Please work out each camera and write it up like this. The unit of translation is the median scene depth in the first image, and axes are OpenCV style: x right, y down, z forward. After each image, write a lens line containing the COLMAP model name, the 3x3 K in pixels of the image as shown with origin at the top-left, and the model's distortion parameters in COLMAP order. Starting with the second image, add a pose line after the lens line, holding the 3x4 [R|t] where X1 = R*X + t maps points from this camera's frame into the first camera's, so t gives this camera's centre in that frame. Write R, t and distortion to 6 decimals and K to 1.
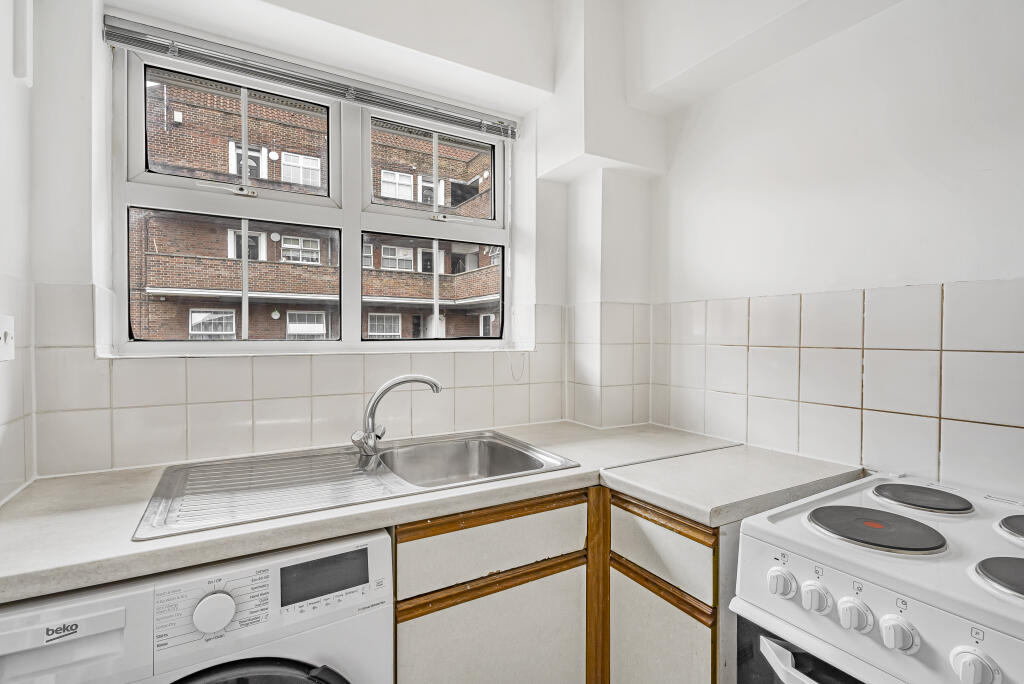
lens RADIAL K [[477.4, 0, 512.0], [0, 477.4, 342.0], [0, 0, 1]] dist [0.002597, -0.000136]
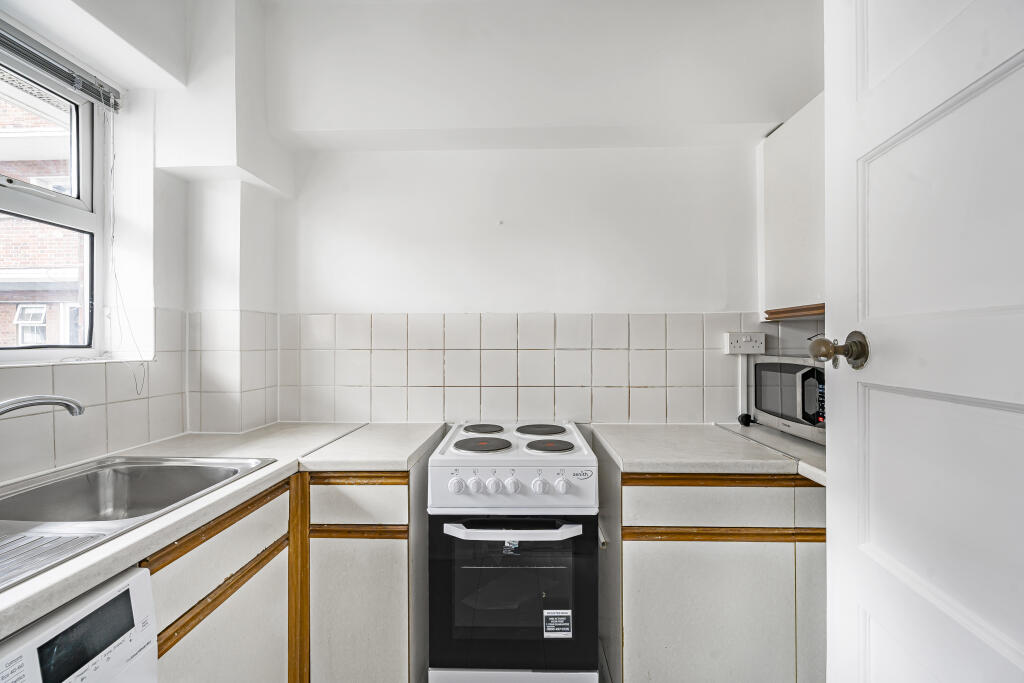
lens RADIAL K [[461.2, 0, 512.0], [0, 461.2, 341.5], [0, 0, 1]] dist [-0.002060, -0.000420]
pose [[0.524009, -0.003304, 0.851706, -0.491613], [0.017242, 0.999829, -0.006730, 0.001678], [-0.851538, 0.018212, 0.523976, -0.025828]]
